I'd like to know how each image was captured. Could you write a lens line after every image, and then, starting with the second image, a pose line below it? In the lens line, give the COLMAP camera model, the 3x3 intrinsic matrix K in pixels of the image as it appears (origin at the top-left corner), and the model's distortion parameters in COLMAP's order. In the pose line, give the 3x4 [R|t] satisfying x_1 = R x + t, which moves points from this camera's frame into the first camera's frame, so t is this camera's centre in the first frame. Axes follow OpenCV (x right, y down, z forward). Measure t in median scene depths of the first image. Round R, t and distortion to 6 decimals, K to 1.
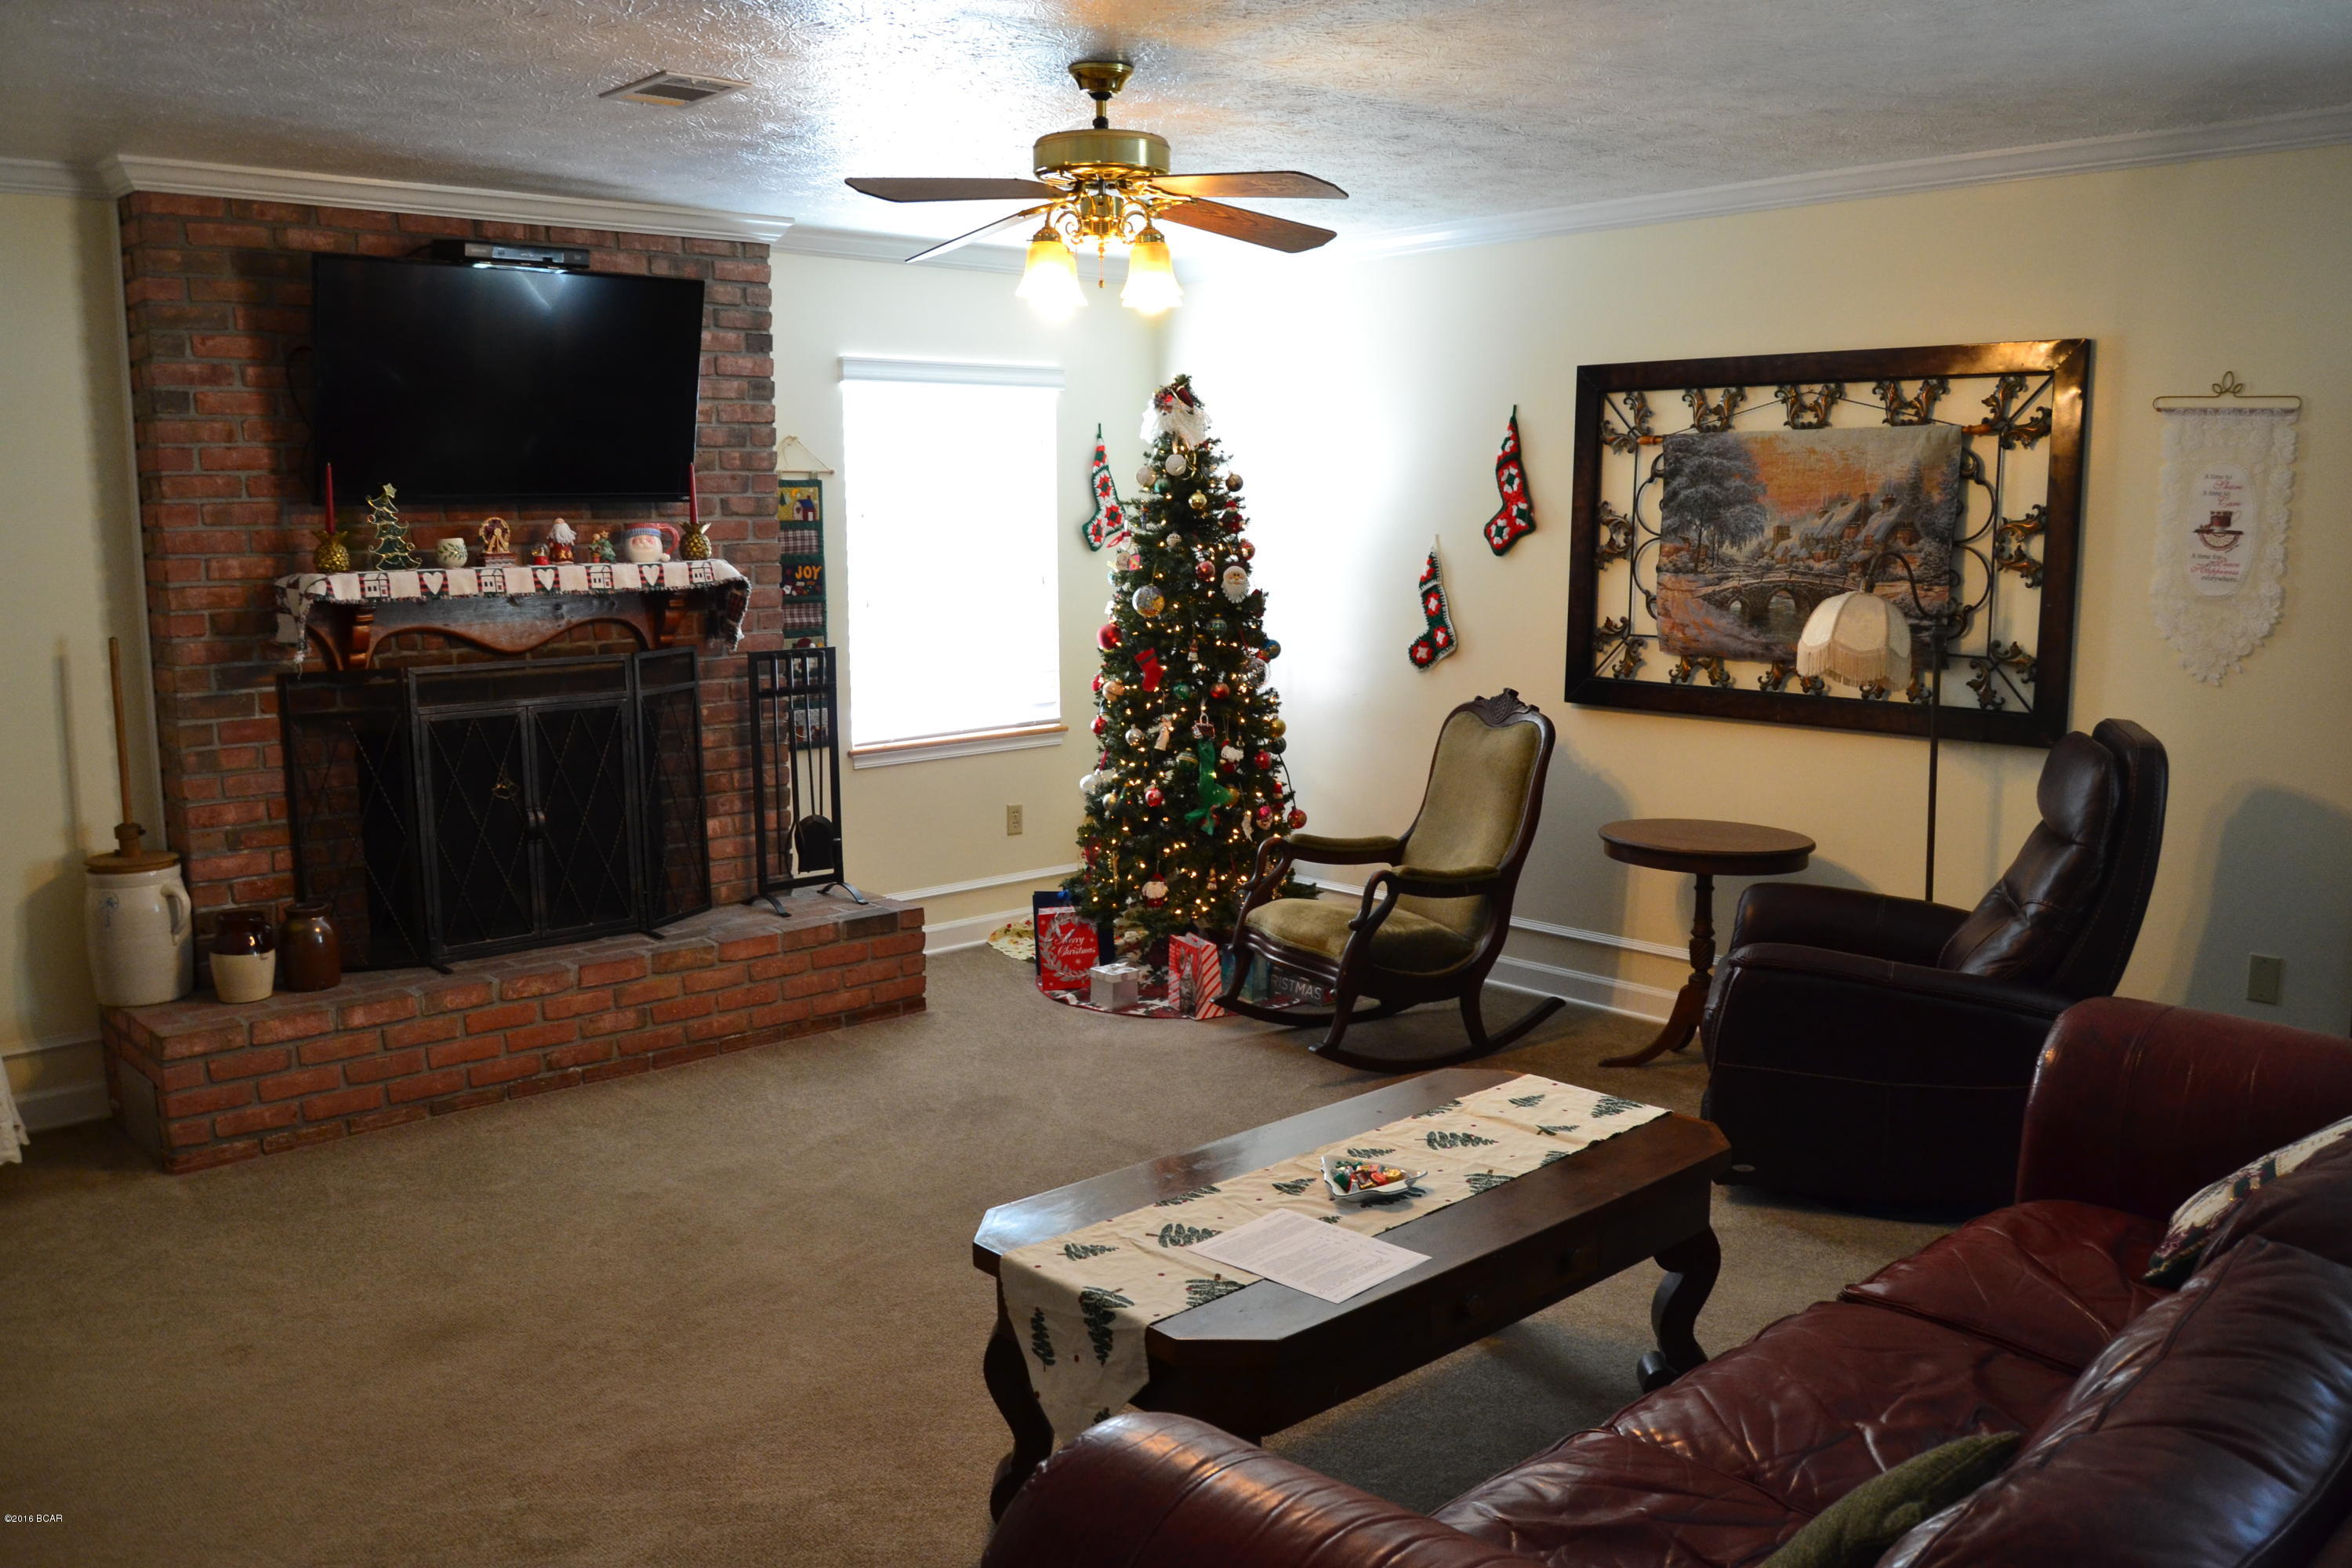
lens RADIAL K [[1867.3, 0, 1186.8], [0, 1867.3, 793.4], [0, 0, 1]] dist [-0.097938, 0.044152]
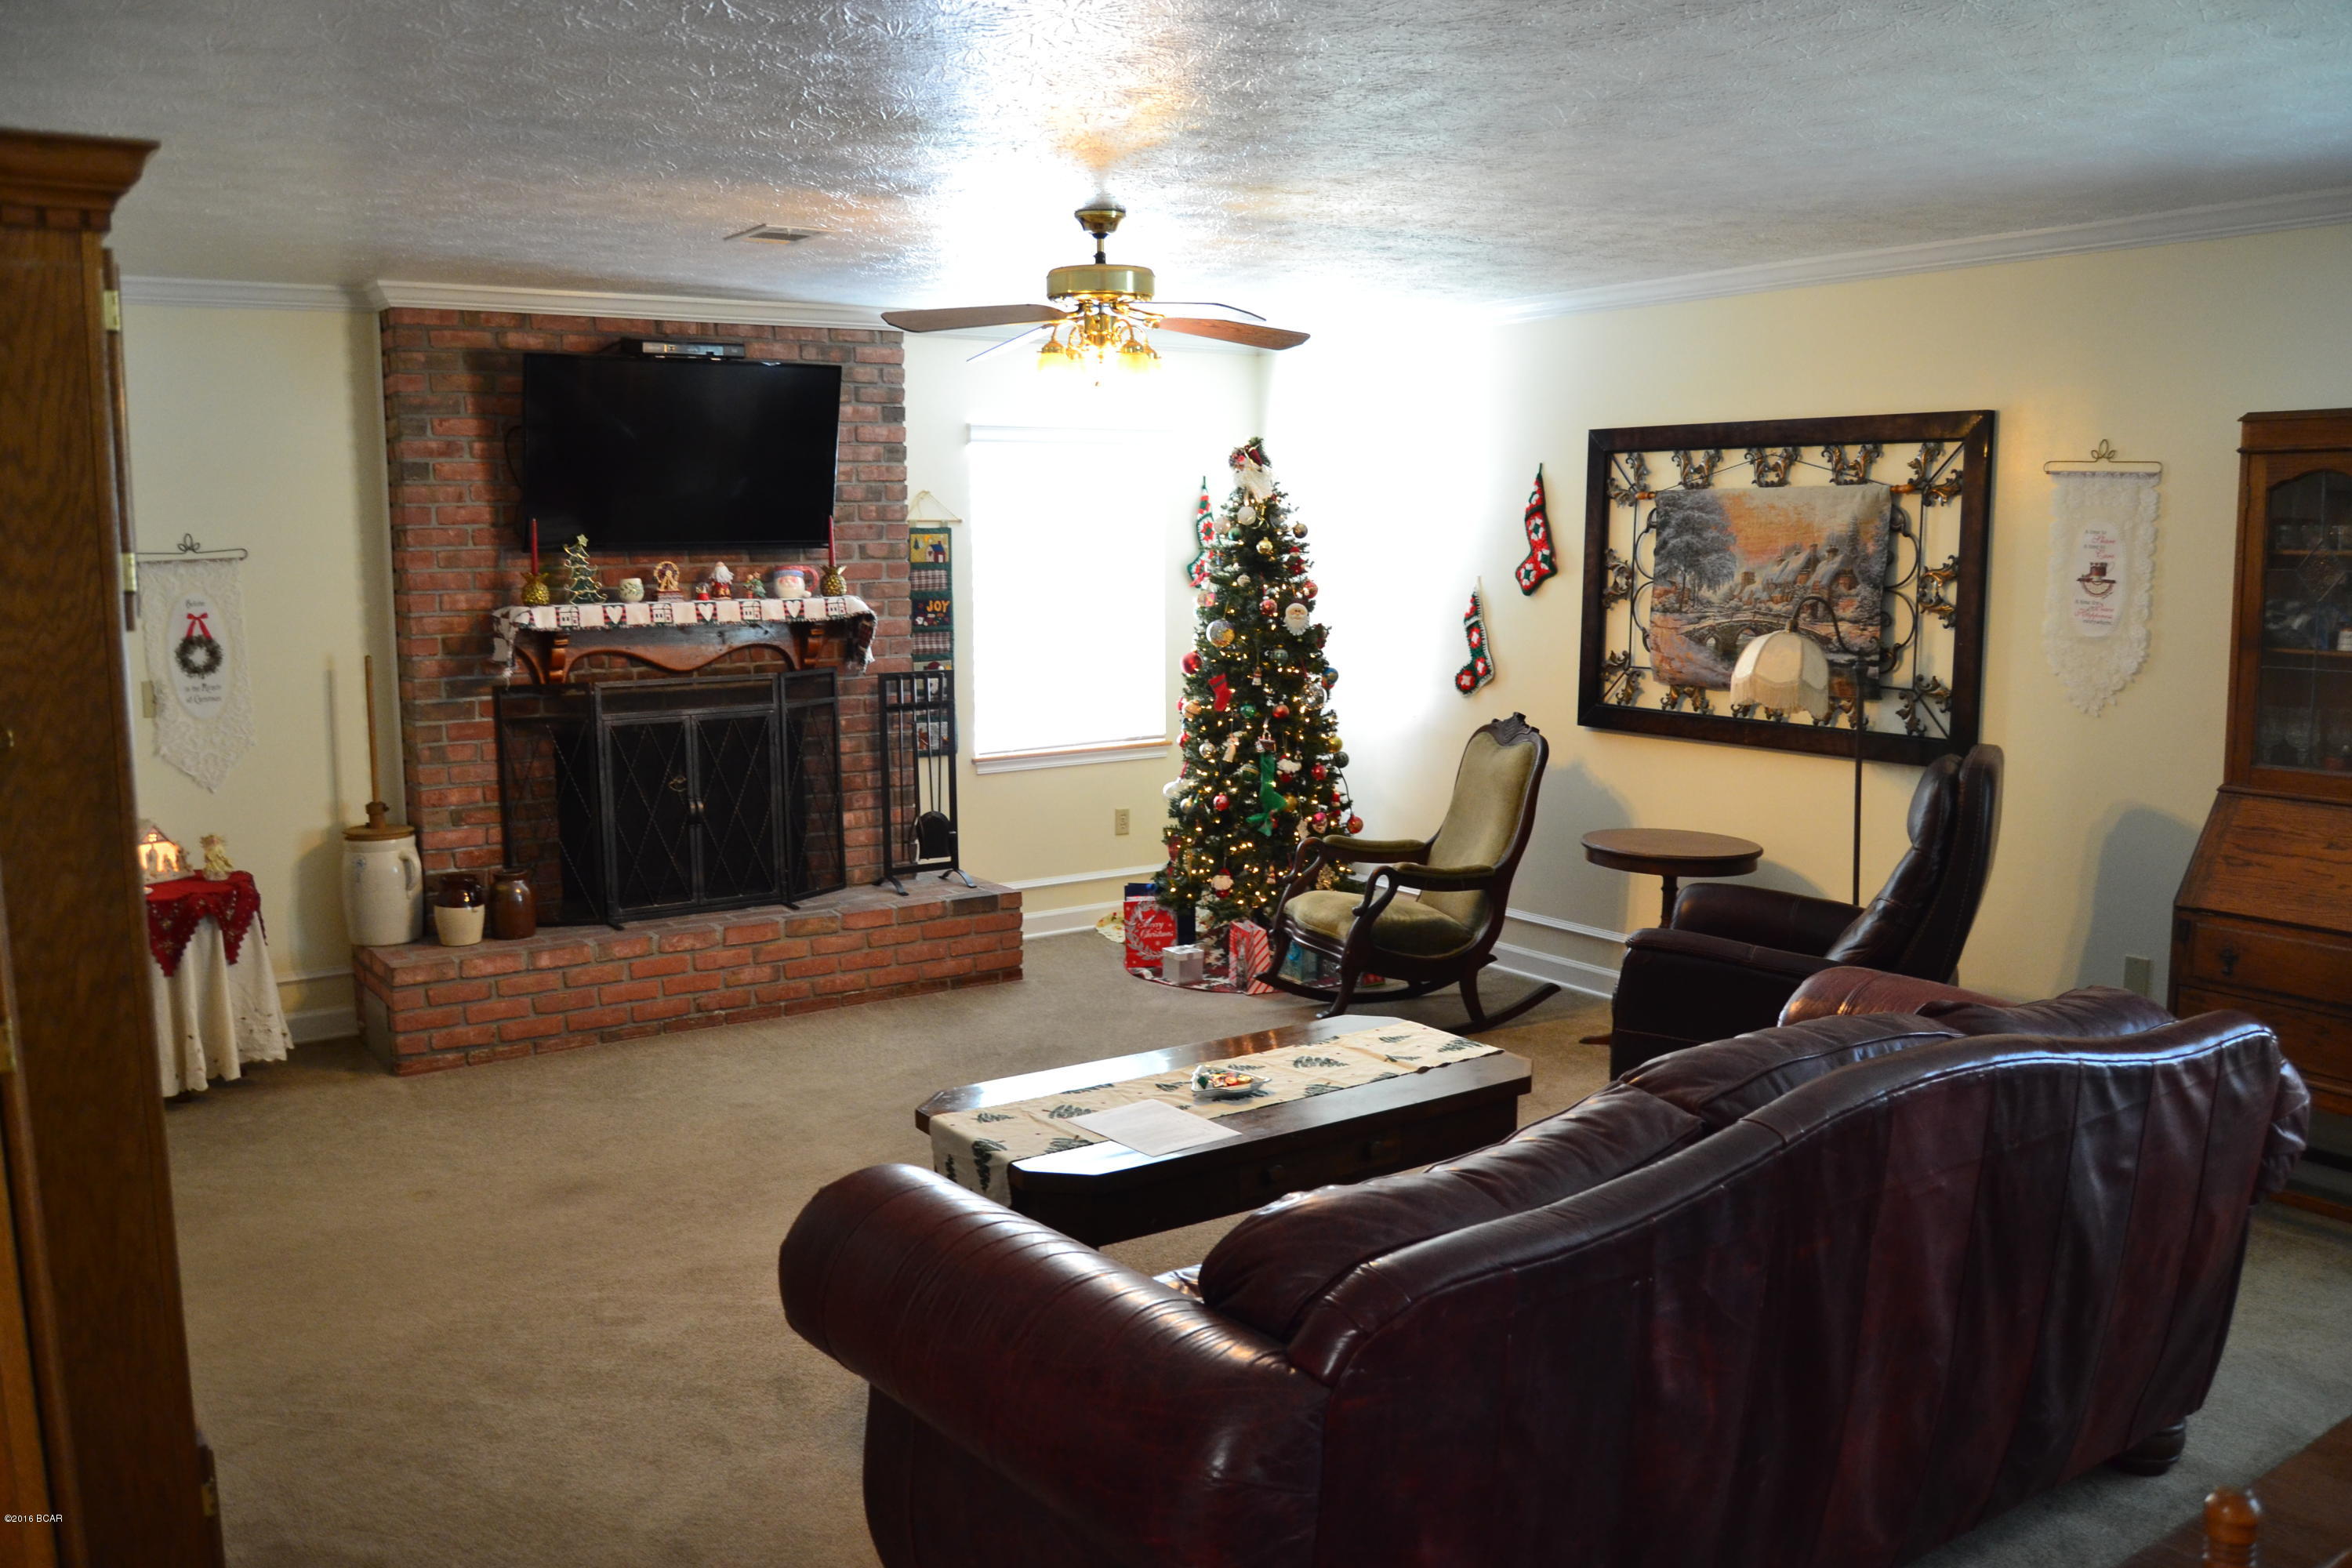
lens RADIAL K [[1867.3, 0, 1186.8], [0, 1867.3, 793.4], [0, 0, 1]] dist [-0.097938, 0.044152]
pose [[0.989786, 0.019835, -0.141173, 0.147088], [-0.021615, 0.999705, -0.011090, 0.011544], [0.140911, 0.014028, 0.989923, -0.176716]]
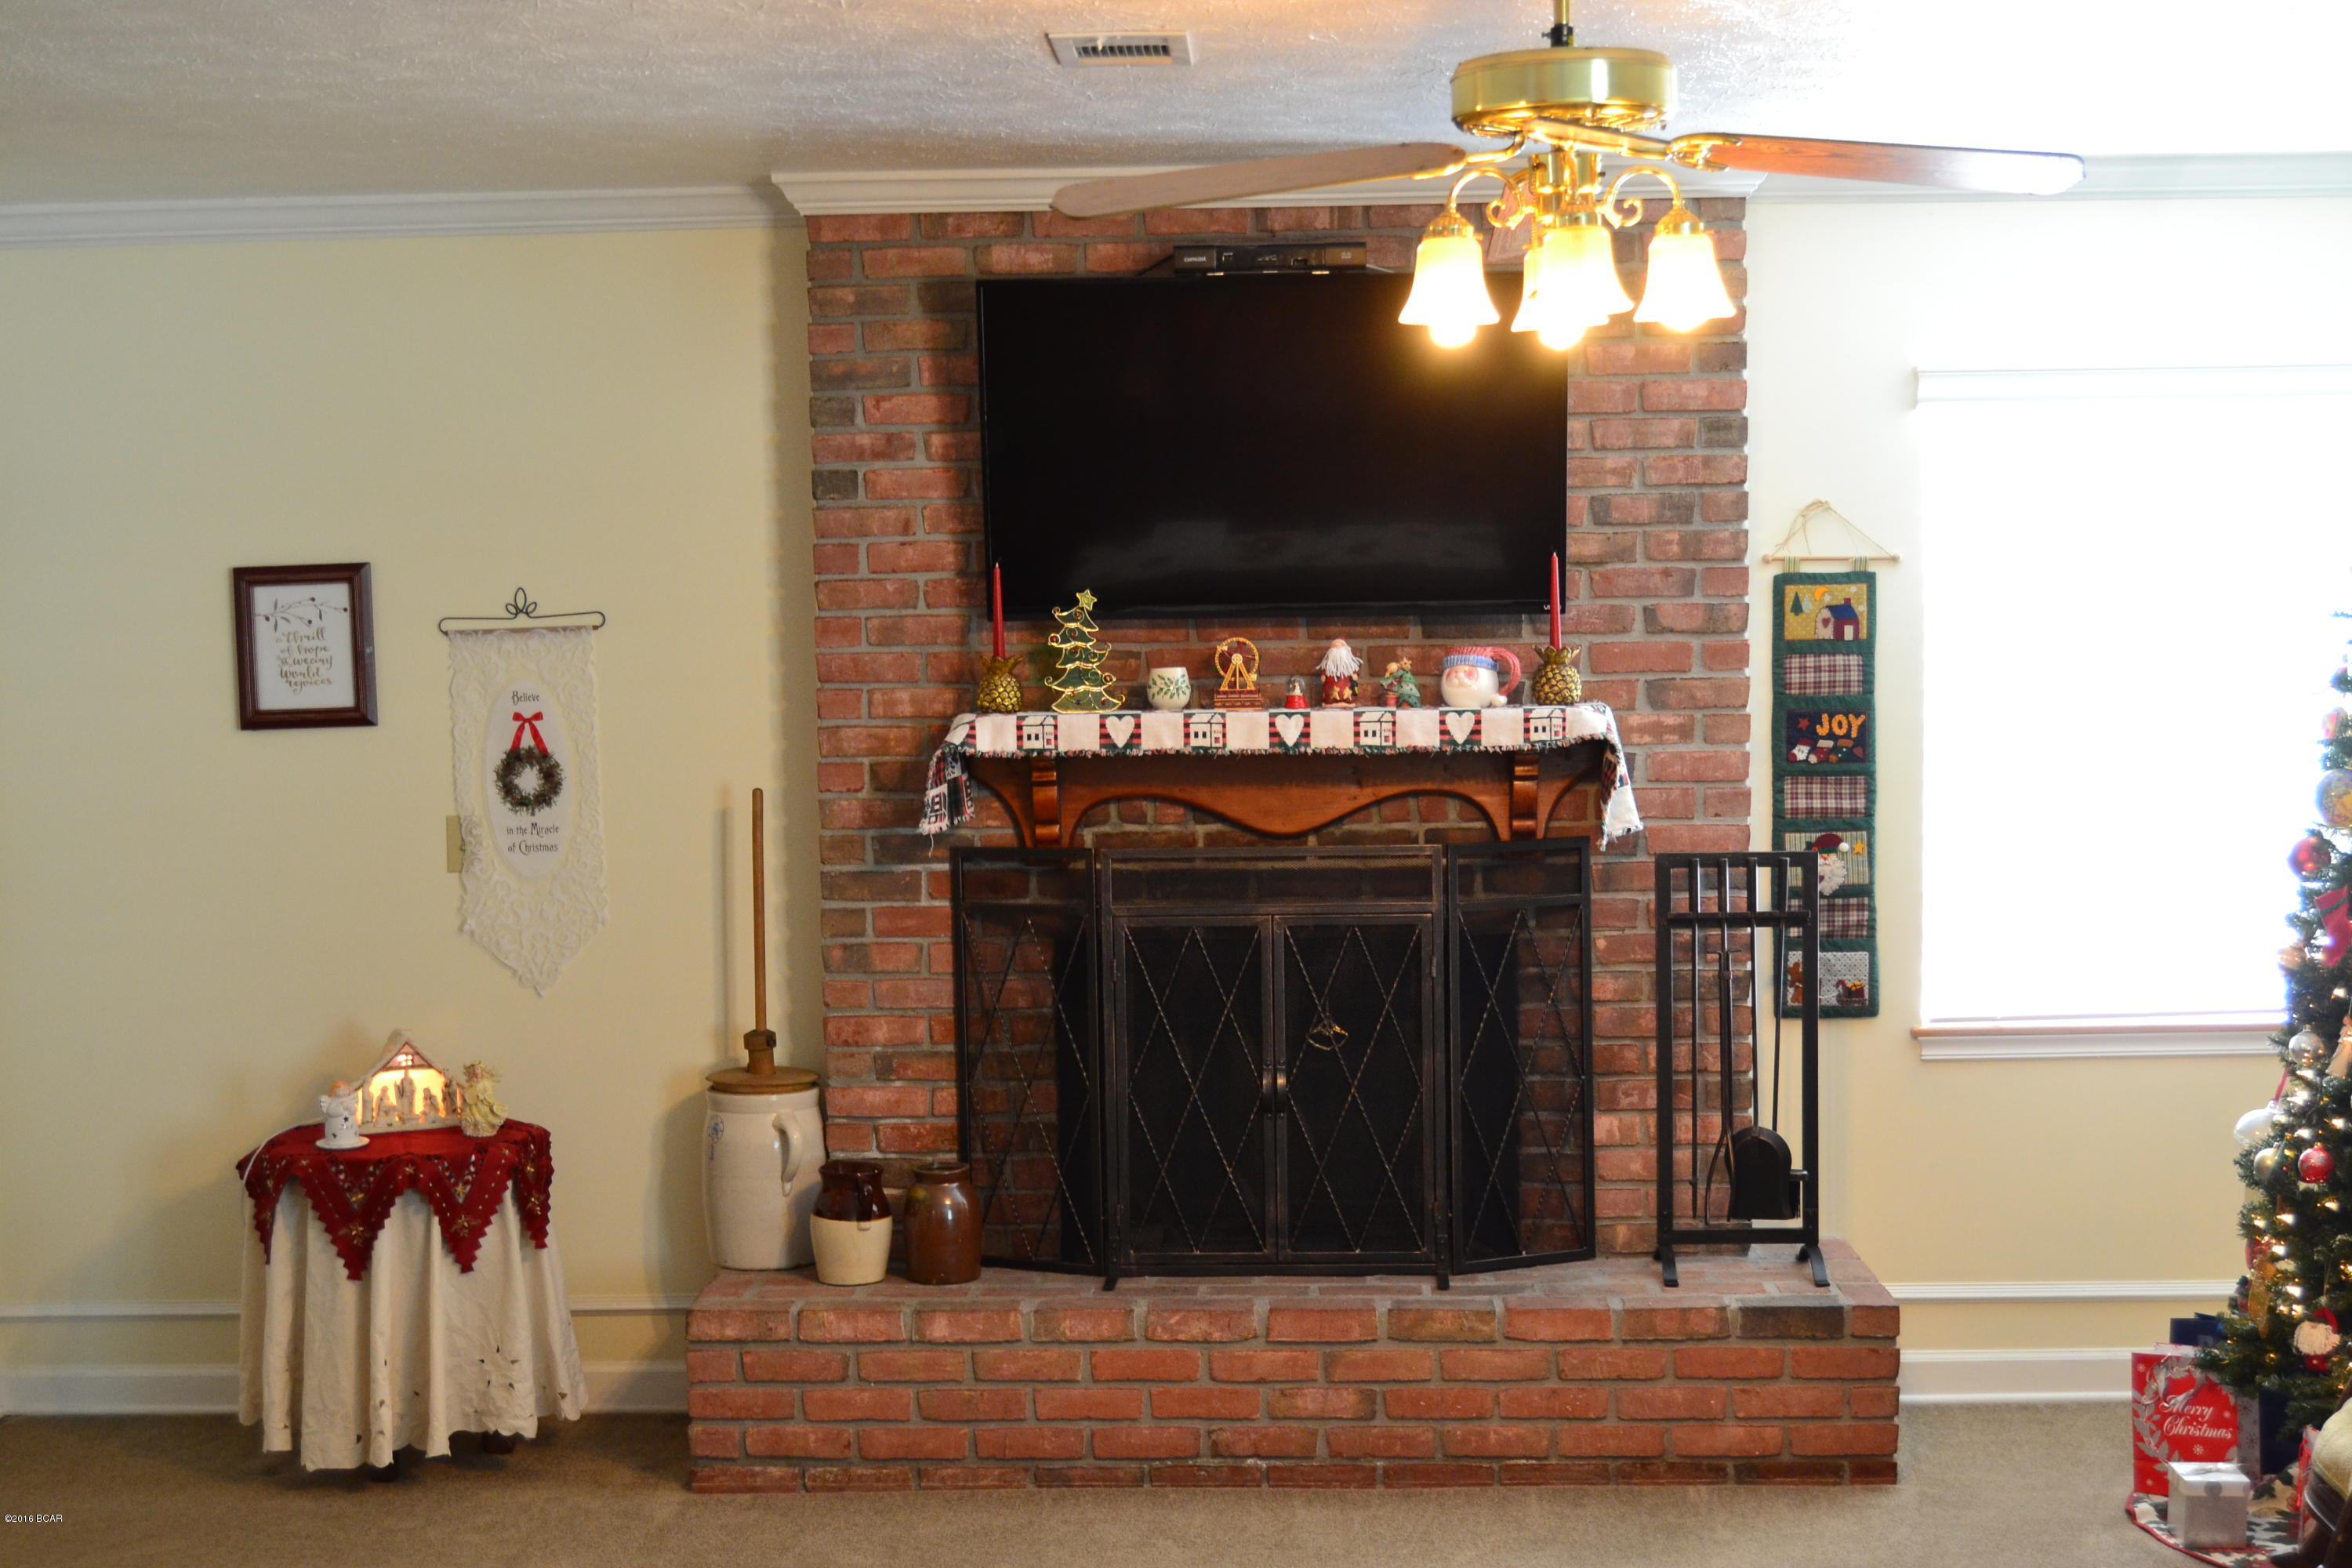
lens RADIAL K [[3302.4, 0, 1193.8], [0, 3302.4, 809.5], [0, 0, 1]] dist [-0.043689, -0.028241]
pose [[0.710222, 0.044155, -0.702591, 0.482662], [-0.095879, 0.994798, -0.034402, -0.042253], [0.697418, 0.091797, 0.710762, 0.117635]]
